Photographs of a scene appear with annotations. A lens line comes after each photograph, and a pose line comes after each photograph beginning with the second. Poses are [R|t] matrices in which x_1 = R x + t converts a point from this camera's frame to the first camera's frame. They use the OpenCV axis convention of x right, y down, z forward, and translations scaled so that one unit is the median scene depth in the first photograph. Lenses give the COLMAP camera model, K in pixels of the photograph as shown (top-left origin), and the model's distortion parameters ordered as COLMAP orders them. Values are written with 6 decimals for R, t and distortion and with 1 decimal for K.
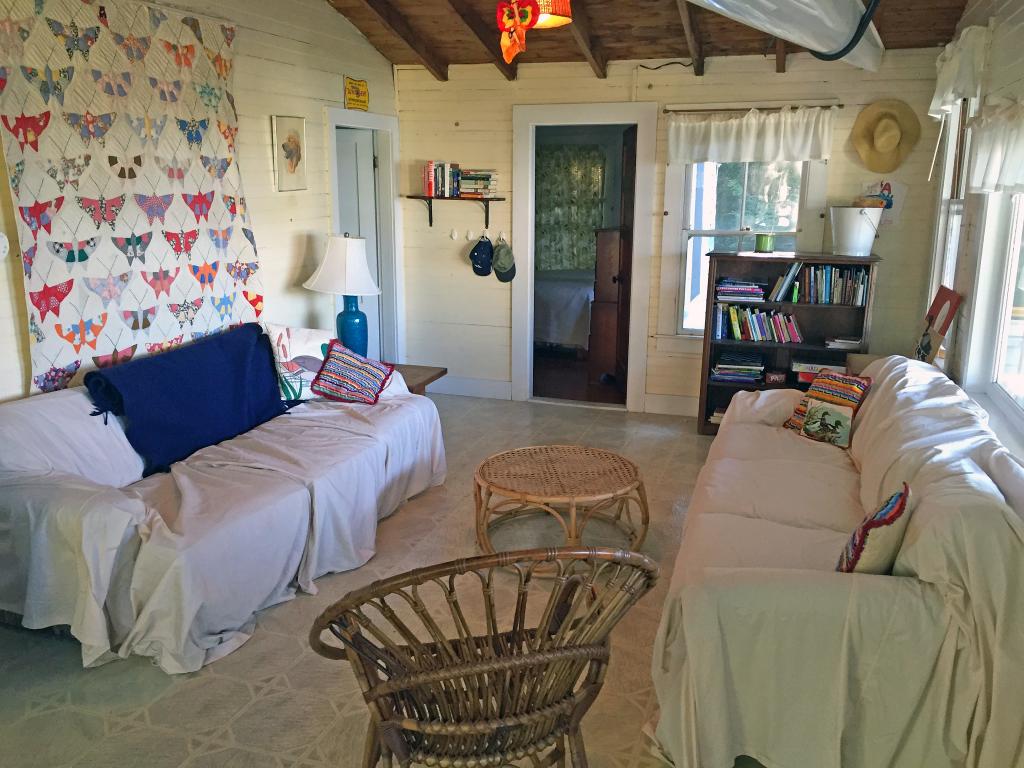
lens RADIAL K [[858.2, 0, 514.6], [0, 858.2, 383.1], [0, 0, 1]] dist [0.050346, -0.024208]
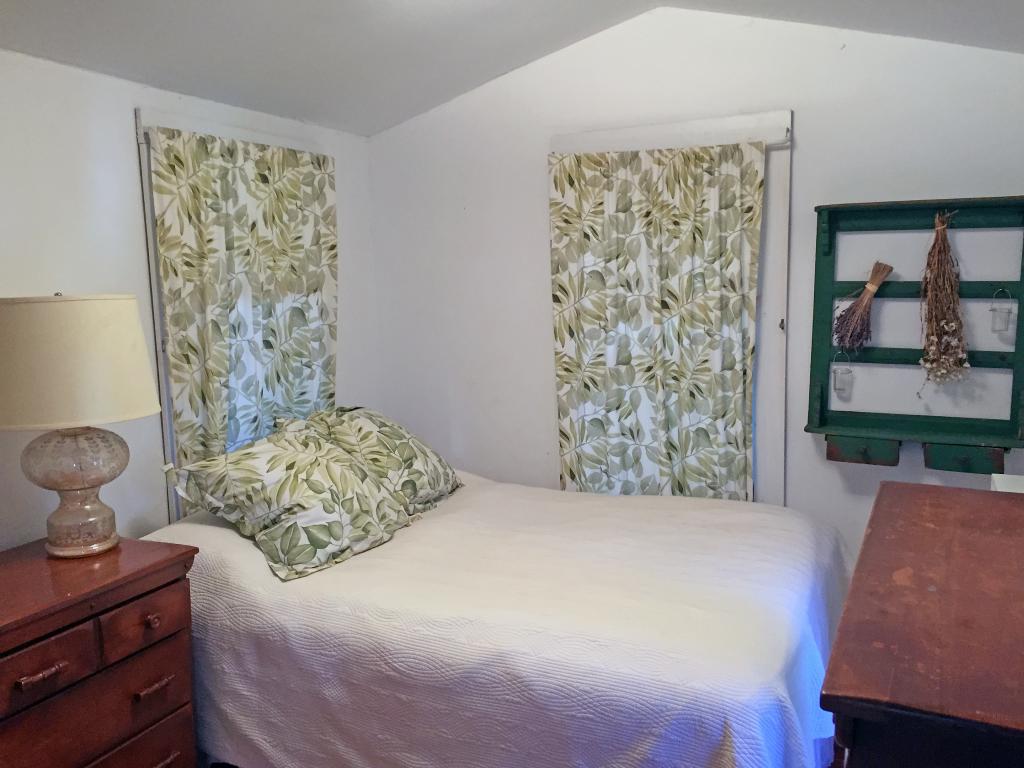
lens RADIAL K [[858.2, 0, 511.1], [0, 858.2, 382.8], [0, 0, 1]] dist [0.050346, -0.024208]
pose [[0.988909, 0.000224, -0.148520, 0.061313], [-0.011844, 0.996933, -0.077354, -0.161785], [0.148047, 0.078255, 0.985879, 0.689141]]
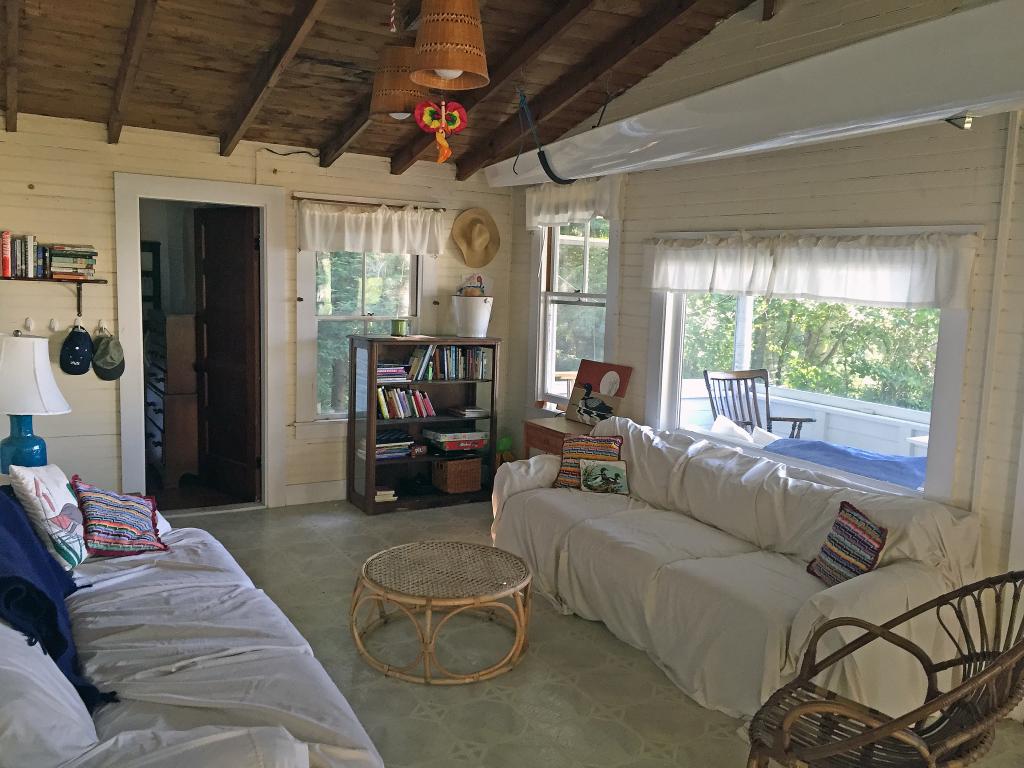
lens RADIAL K [[858.2, 0, 515.9], [0, 858.2, 383.5], [0, 0, 1]] dist [0.050346, -0.024208]
pose [[0.665510, -0.076145, 0.742494, -0.412442], [0.133118, 0.990942, -0.017691, -0.053873], [-0.734422, 0.110613, 0.669619, 0.178629]]
